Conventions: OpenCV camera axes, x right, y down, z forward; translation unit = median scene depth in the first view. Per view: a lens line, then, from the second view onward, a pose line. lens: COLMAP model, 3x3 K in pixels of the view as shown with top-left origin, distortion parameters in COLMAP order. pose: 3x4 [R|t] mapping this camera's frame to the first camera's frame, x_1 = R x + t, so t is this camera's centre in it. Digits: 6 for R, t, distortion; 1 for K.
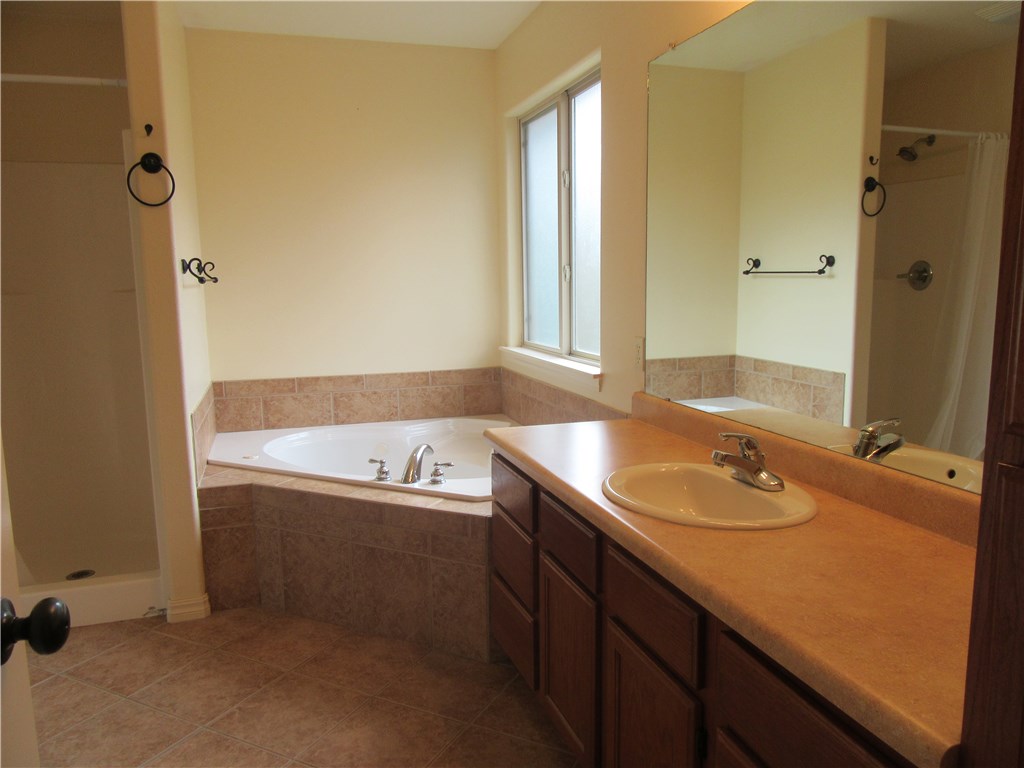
lens RADIAL K [[752.7, 0, 505.3], [0, 752.7, 390.9], [0, 0, 1]] dist [-0.012605, -0.000357]
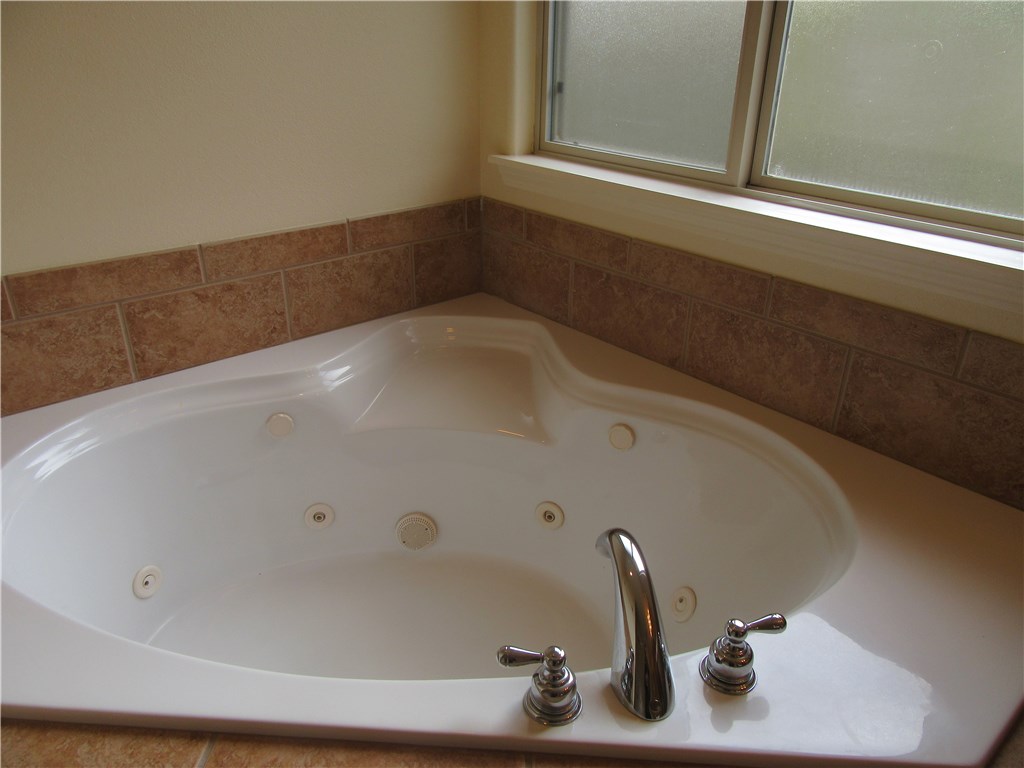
lens RADIAL K [[752.7, 0, 513.5], [0, 752.7, 385.5], [0, 0, 1]] dist [-0.012605, -0.000357]
pose [[0.913355, -0.154431, 0.376741, -0.216231], [0.034331, 0.951195, 0.306674, -0.074496], [-0.405715, -0.267169, 0.874080, 0.630074]]
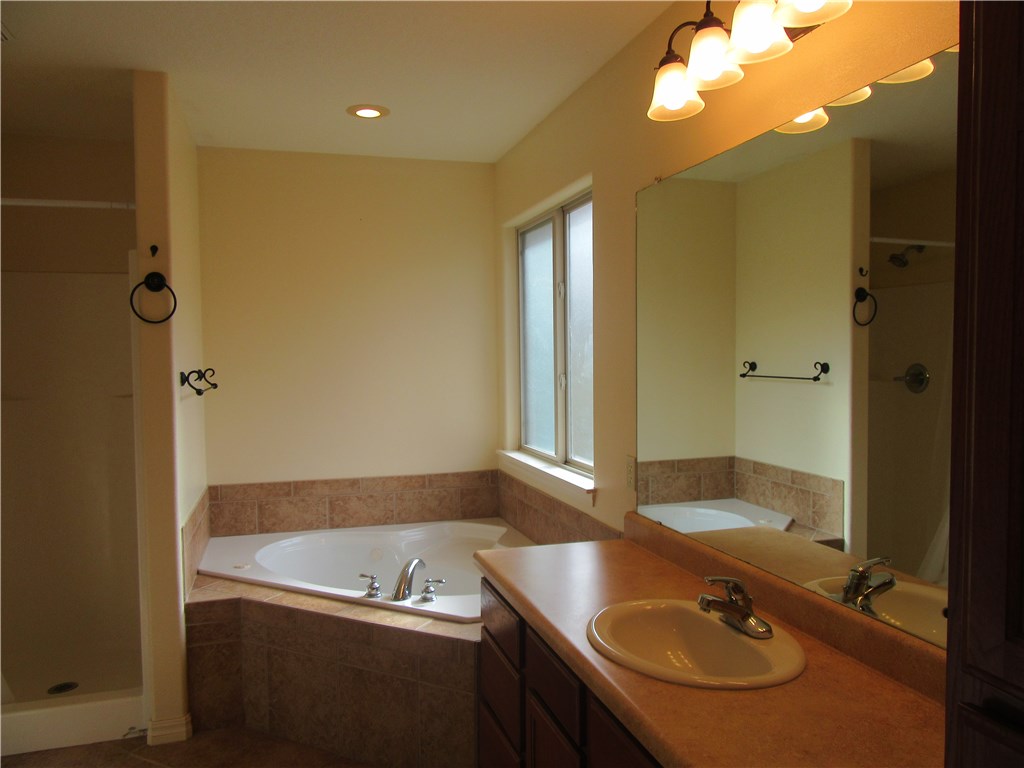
lens RADIAL K [[752.7, 0, 505.5], [0, 752.7, 389.4], [0, 0, 1]] dist [-0.012605, -0.000357]
pose [[0.999948, 0.005142, -0.008806, 0.014177], [-0.006035, 0.994490, -0.104656, -0.038955], [0.008219, 0.104704, 0.994469, -0.003594]]
